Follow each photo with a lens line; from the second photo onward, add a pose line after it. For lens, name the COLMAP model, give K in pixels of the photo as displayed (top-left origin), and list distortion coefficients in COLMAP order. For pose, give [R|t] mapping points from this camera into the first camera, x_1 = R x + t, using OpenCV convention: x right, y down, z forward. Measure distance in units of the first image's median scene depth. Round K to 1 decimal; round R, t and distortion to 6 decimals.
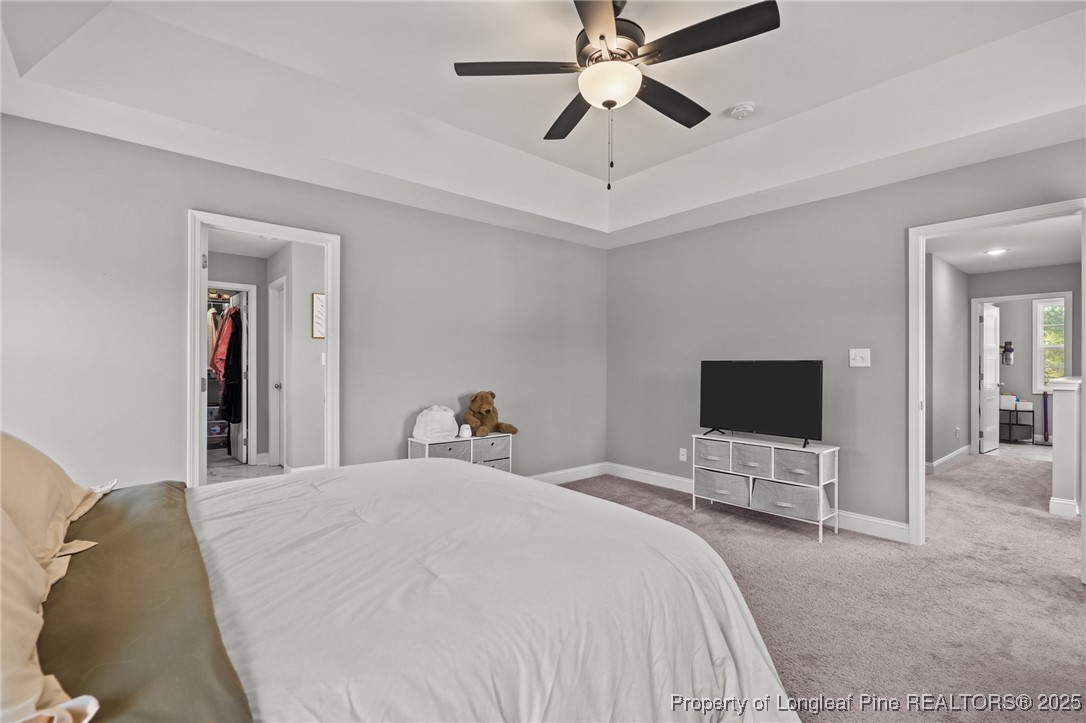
lens RADIAL K [[492.5, 0, 542.0], [0, 492.5, 362.3], [0, 0, 1]] dist [-0.002489, 0.000699]
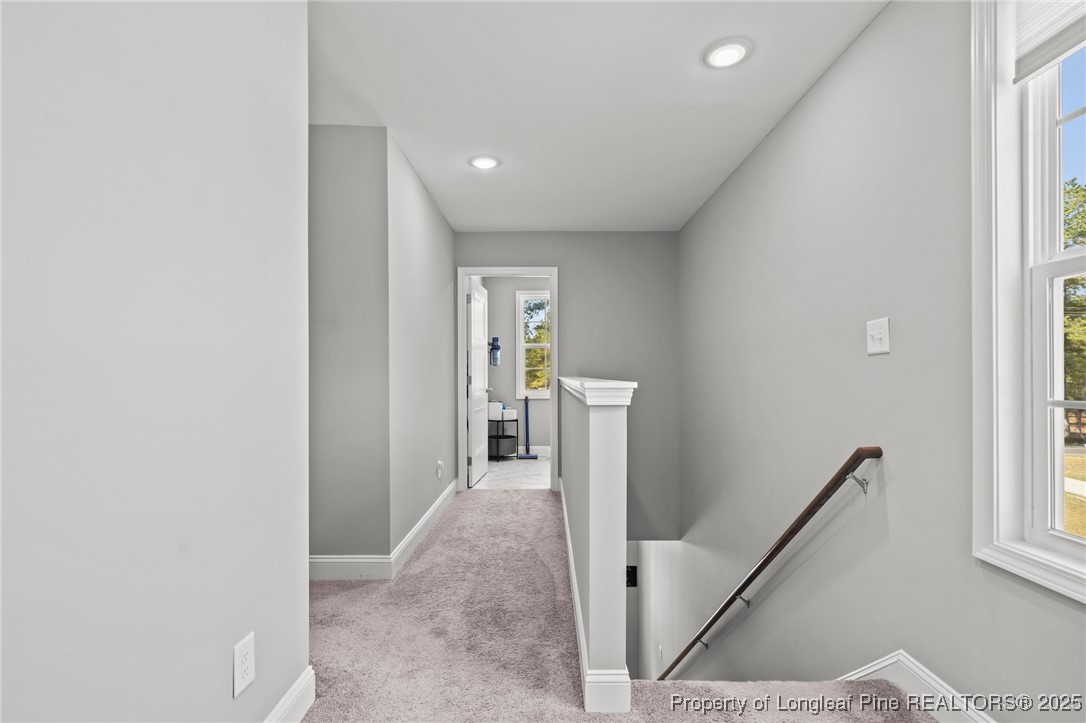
lens RADIAL K [[492.5, 0, 542.0], [0, 492.5, 362.3], [0, 0, 1]] dist [-0.002489, 0.000699]
pose [[0.651618, 0.008564, 0.758499, 0.379489], [0.005764, 0.999851, -0.016242, 0.014080], [-0.758526, 0.014955, 0.651471, 0.410401]]
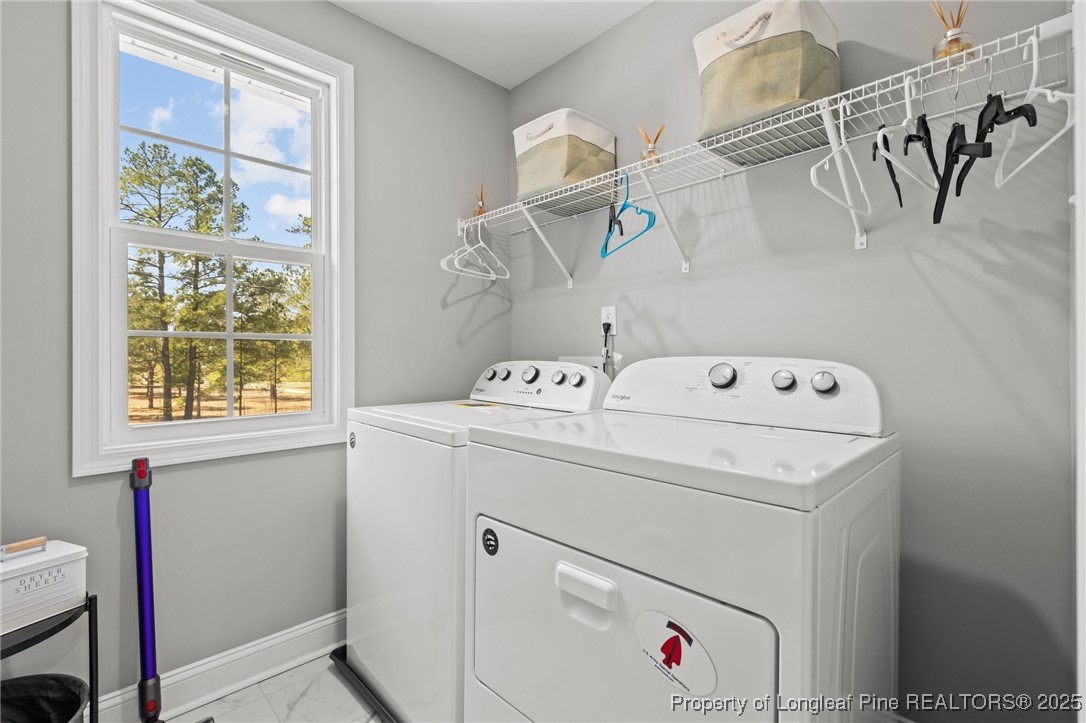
lens RADIAL K [[492.5, 0, 542.0], [0, 492.5, 362.3], [0, 0, 1]] dist [-0.002489, 0.000699]
pose [[-0.057151, -0.014659, 0.998258, 0.830444], [0.001086, 0.999891, 0.014745, 0.021183], [-0.998365, 0.001927, -0.057129, 0.860603]]
